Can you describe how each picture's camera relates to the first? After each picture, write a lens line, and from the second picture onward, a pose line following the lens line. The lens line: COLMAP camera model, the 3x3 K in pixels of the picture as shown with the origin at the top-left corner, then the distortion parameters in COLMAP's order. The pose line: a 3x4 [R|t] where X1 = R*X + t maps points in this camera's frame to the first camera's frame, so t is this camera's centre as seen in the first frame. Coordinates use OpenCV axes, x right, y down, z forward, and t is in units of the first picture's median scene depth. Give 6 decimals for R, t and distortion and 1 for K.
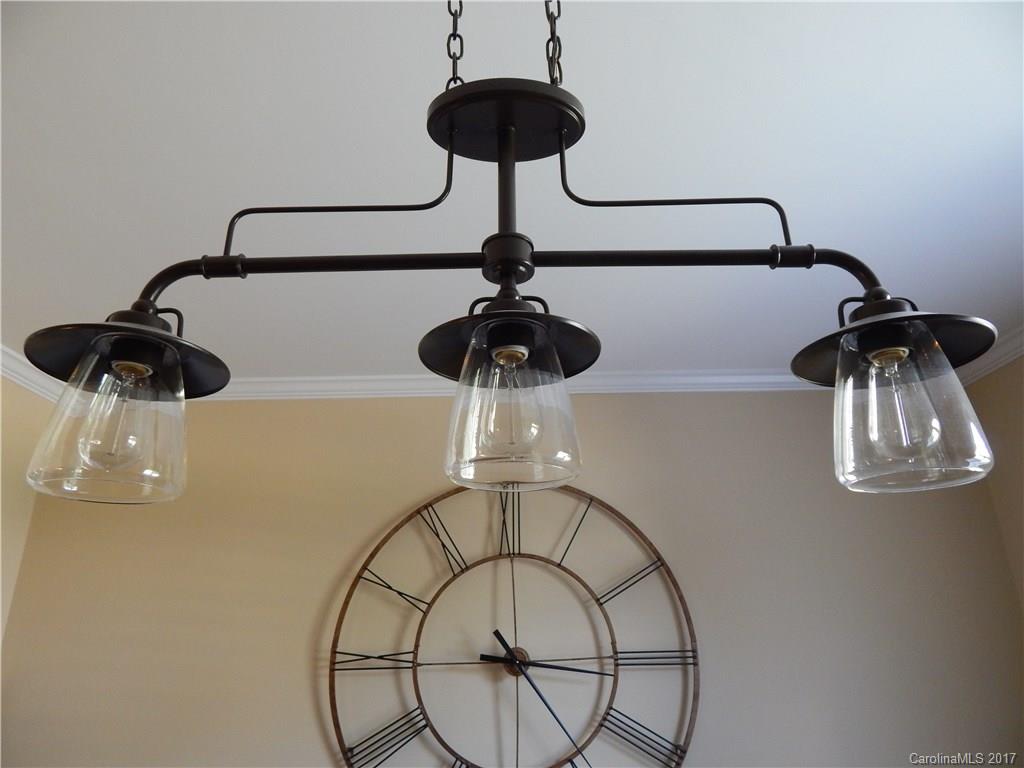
lens RADIAL K [[687.2, 0, 512.3], [0, 687.2, 390.6], [0, 0, 1]] dist [0.011037, -0.011154]
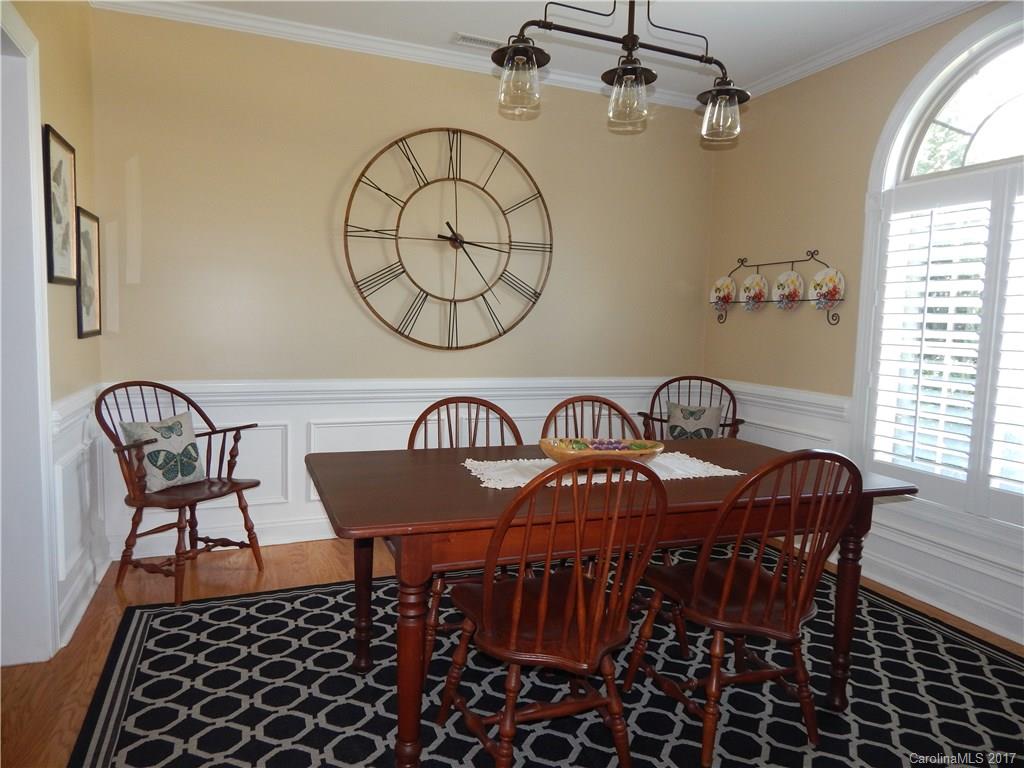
lens RADIAL K [[687.2, 0, 517.1], [0, 687.2, 382.8], [0, 0, 1]] dist [0.011037, -0.011154]
pose [[0.923963, 0.015390, 0.382173, -0.500804], [-0.174897, 0.905609, 0.386371, 0.025986], [-0.340153, -0.423833, 0.839441, -0.632615]]
